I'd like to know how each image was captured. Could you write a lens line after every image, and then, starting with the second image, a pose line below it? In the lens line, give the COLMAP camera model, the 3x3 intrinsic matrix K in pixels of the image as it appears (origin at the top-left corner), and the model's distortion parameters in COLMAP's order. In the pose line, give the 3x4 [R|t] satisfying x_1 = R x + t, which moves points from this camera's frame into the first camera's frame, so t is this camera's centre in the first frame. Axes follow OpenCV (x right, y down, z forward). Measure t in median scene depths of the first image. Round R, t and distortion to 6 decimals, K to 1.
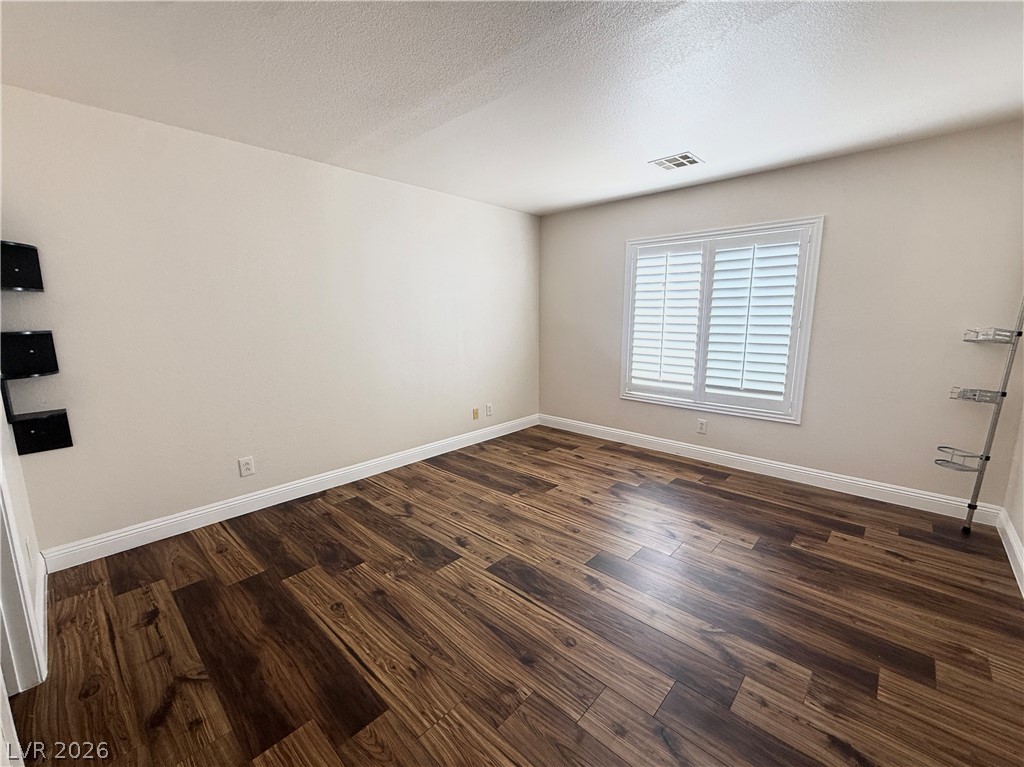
lens RADIAL K [[423.0, 0, 499.9], [0, 423.0, 387.8], [0, 0, 1]] dist [0.000207, 0.000009]
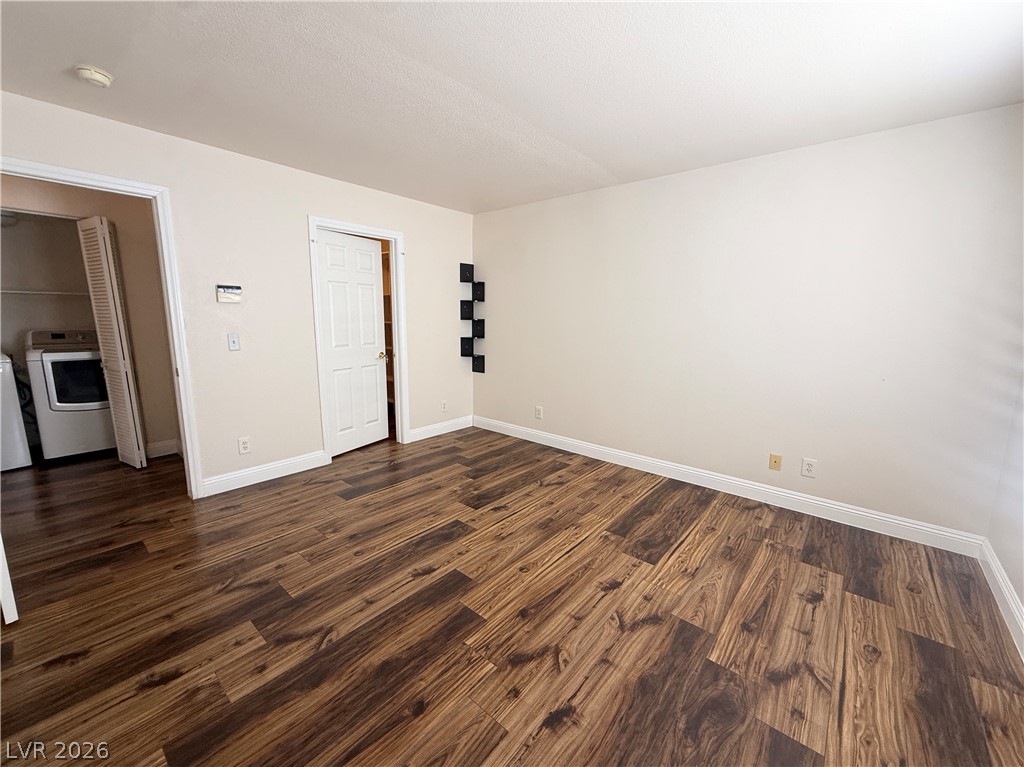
lens RADIAL K [[417.5, 0, 521.0], [0, 417.5, 382.2], [0, 0, 1]] dist [0.001532, 0.000533]
pose [[0.064750, 0.169018, -0.983484, 0.841441], [-0.189530, 0.969696, 0.154171, -0.135542], [0.979738, 0.176418, 0.094821, 0.764615]]
